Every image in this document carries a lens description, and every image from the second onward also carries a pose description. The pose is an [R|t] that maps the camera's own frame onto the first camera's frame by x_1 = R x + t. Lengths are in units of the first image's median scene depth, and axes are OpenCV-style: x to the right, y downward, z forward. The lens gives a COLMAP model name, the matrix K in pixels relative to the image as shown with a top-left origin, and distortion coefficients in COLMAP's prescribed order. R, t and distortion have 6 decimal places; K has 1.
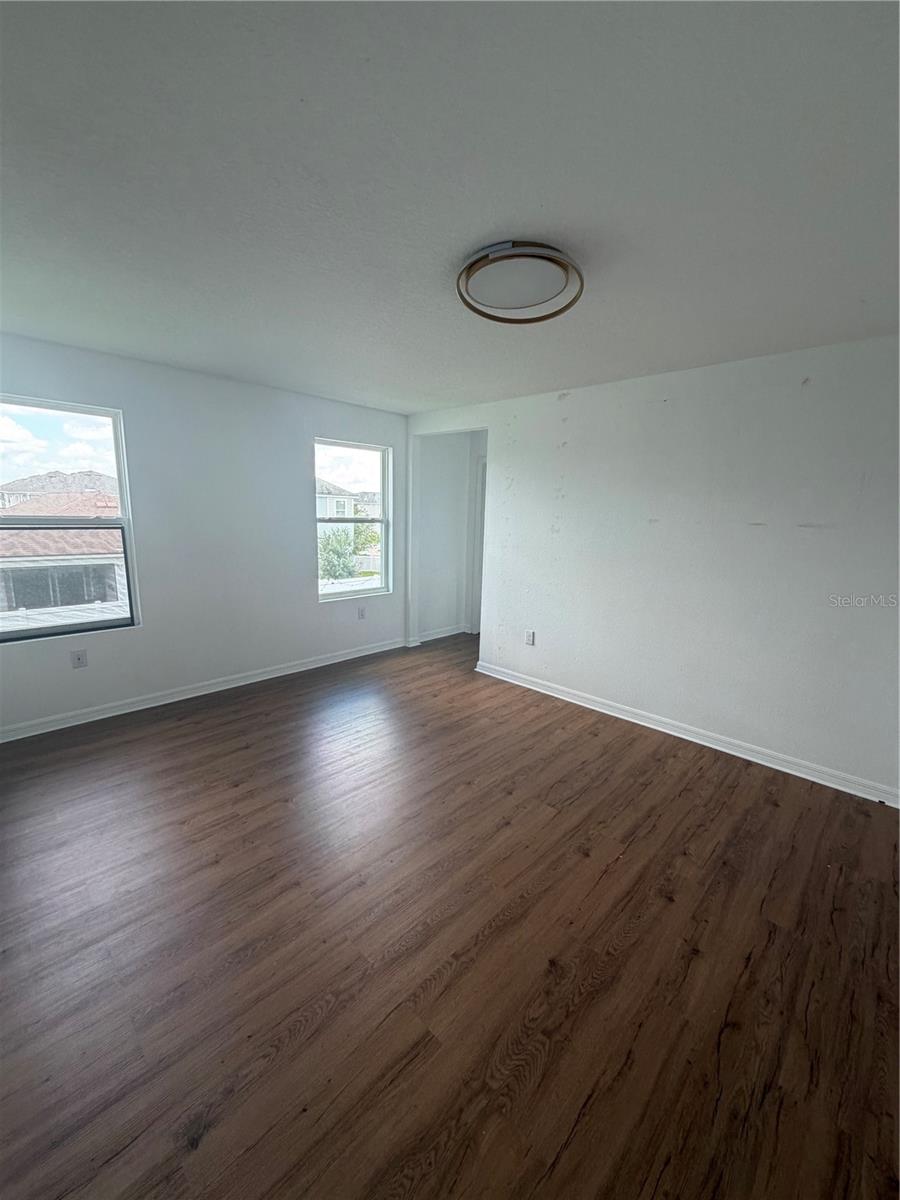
lens RADIAL K [[480.4, 0, 451.3], [0, 480.4, 599.0], [0, 0, 1]] dist [0.001149, 0.001035]
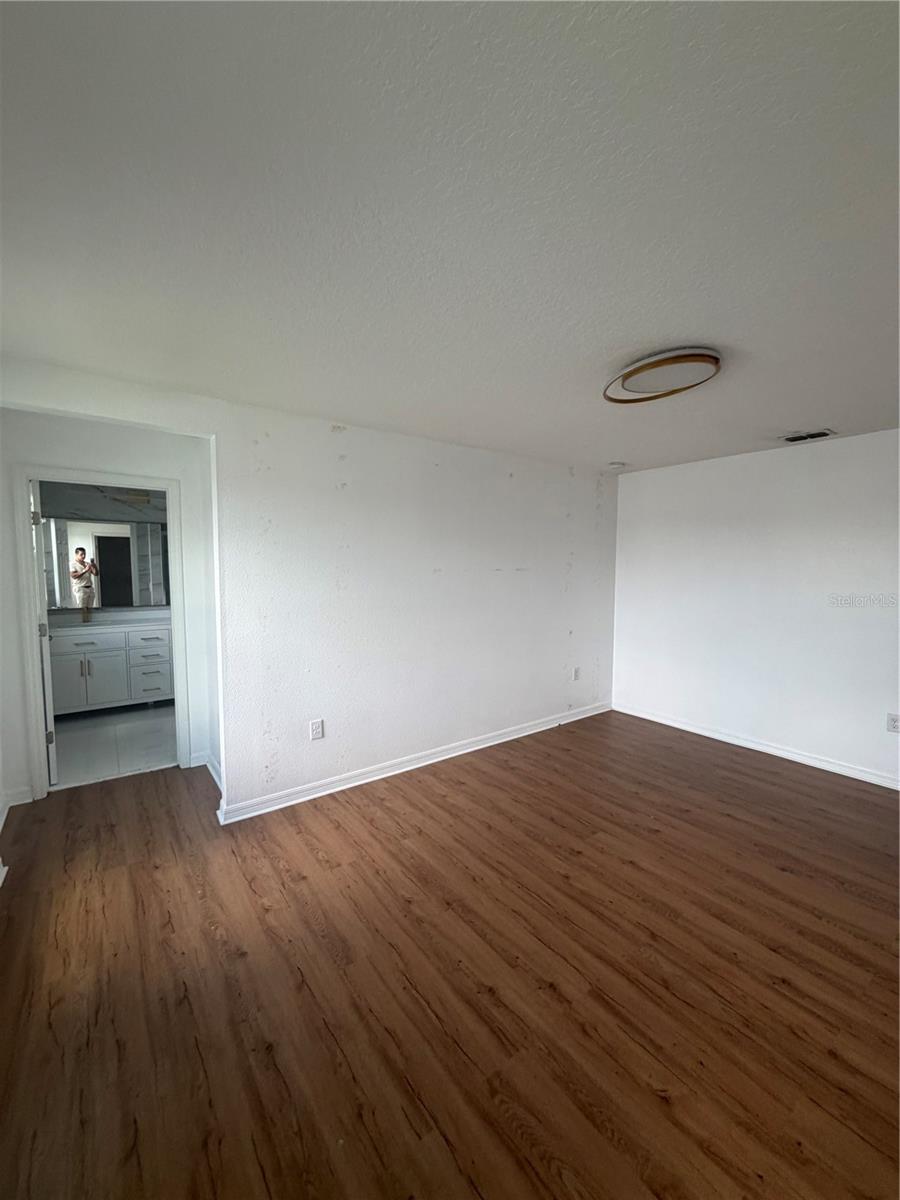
lens RADIAL K [[480.4, 0, 449.8], [0, 480.4, 599.5], [0, 0, 1]] dist [0.001149, 0.001035]
pose [[0.163685, -0.103613, 0.981056, -0.585864], [0.179719, 0.980959, 0.073618, -0.155071], [-0.970004, 0.164265, 0.179189, 0.705525]]
